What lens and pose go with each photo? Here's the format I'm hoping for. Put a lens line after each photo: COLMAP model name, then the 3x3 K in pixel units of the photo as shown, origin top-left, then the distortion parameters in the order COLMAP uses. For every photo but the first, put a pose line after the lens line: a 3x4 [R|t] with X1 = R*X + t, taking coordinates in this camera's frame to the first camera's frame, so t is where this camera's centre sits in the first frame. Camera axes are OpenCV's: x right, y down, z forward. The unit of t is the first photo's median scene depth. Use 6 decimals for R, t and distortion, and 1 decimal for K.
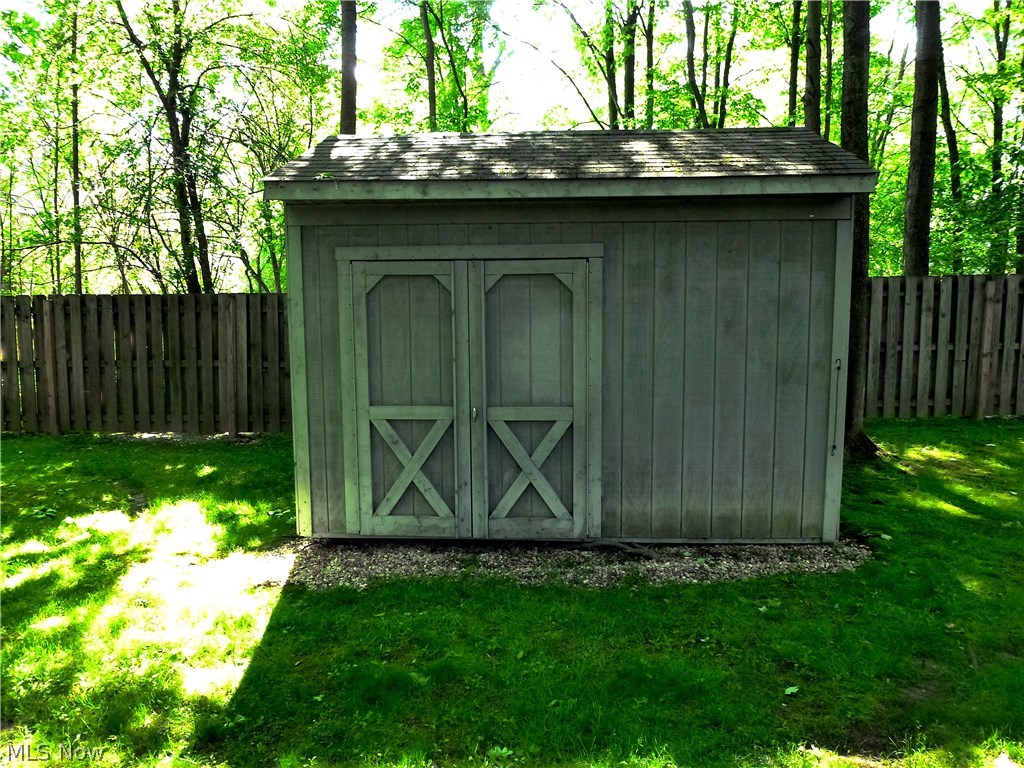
lens RADIAL K [[778.1, 0, 512.3], [0, 778.1, 381.7], [0, 0, 1]] dist [-0.037361, 0.013856]
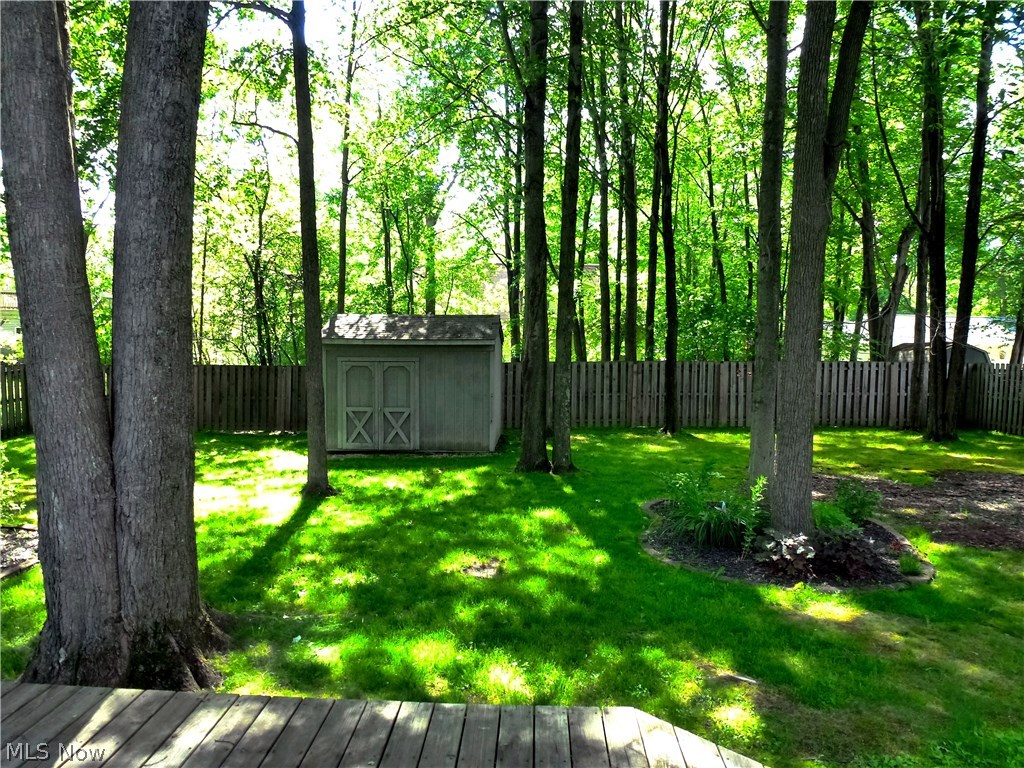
lens RADIAL K [[778.1, 0, 511.2], [0, 778.1, 387.4], [0, 0, 1]] dist [-0.037361, 0.013856]
pose [[0.999768, 0.011896, 0.017974, 0.232260], [-0.010702, 0.997820, -0.065127, 0.081598], [-0.018709, 0.064919, 0.997715, -1.175513]]
